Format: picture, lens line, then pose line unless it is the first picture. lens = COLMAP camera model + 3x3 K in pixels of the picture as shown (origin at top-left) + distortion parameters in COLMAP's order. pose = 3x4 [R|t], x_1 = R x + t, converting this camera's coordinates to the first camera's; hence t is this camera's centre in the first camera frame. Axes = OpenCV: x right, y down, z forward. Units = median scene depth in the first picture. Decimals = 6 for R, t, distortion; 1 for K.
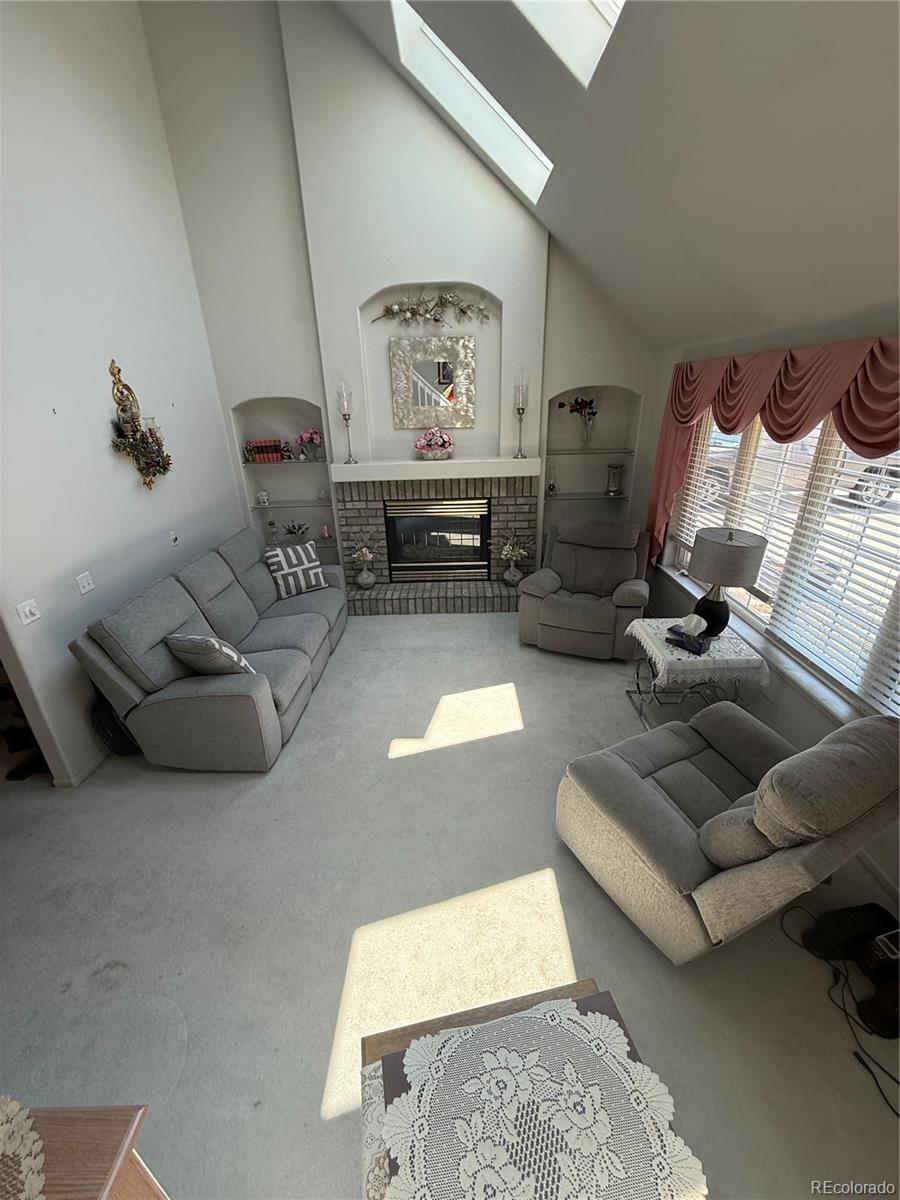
lens RADIAL K [[478.2, 0, 452.2], [0, 478.2, 596.2], [0, 0, 1]] dist [0.000412, 0.000108]
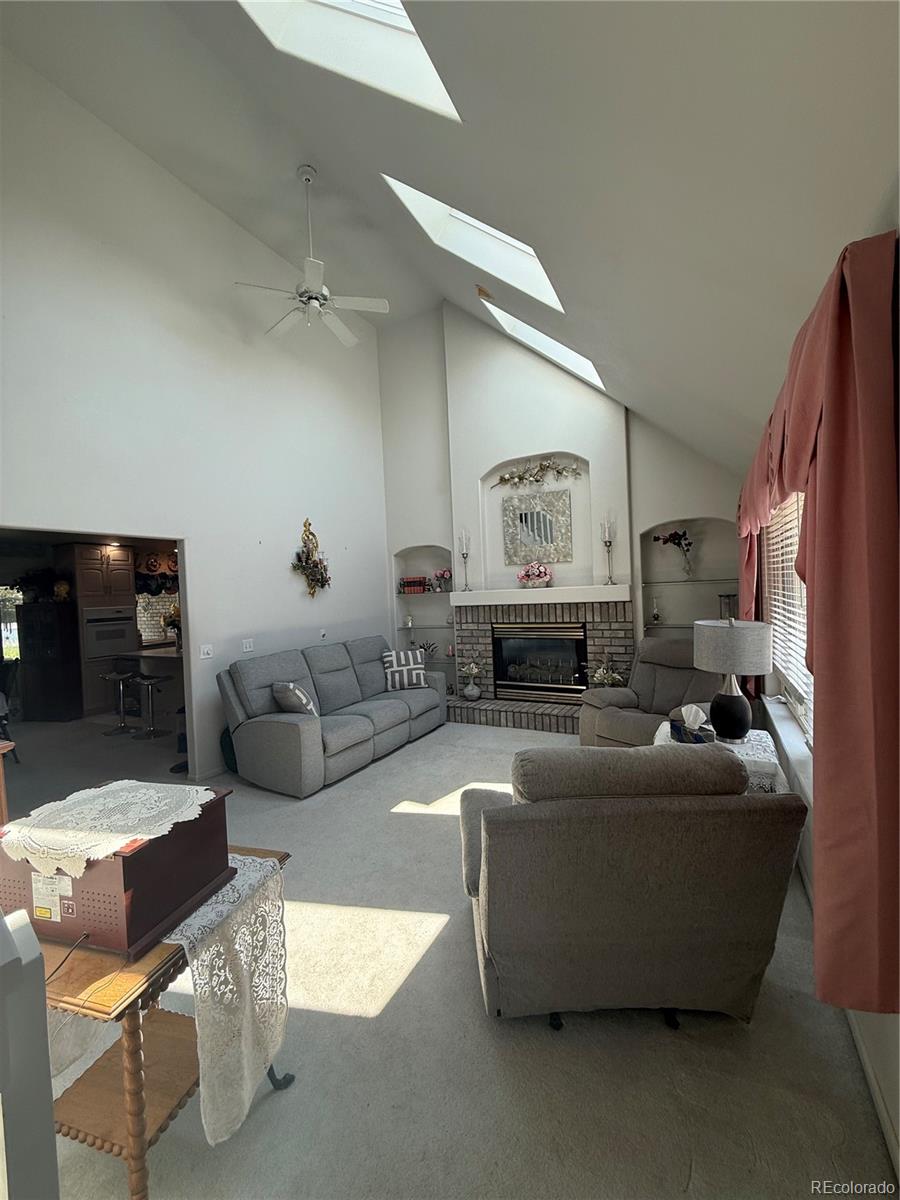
lens RADIAL K [[478.2, 0, 452.2], [0, 478.2, 596.2], [0, 0, 1]] dist [0.000412, 0.000108]
pose [[0.887045, -0.004914, -0.461657, 0.324825], [-0.160531, 0.934267, -0.318396, 0.130091], [0.432876, 0.356542, 0.827947, -0.022493]]
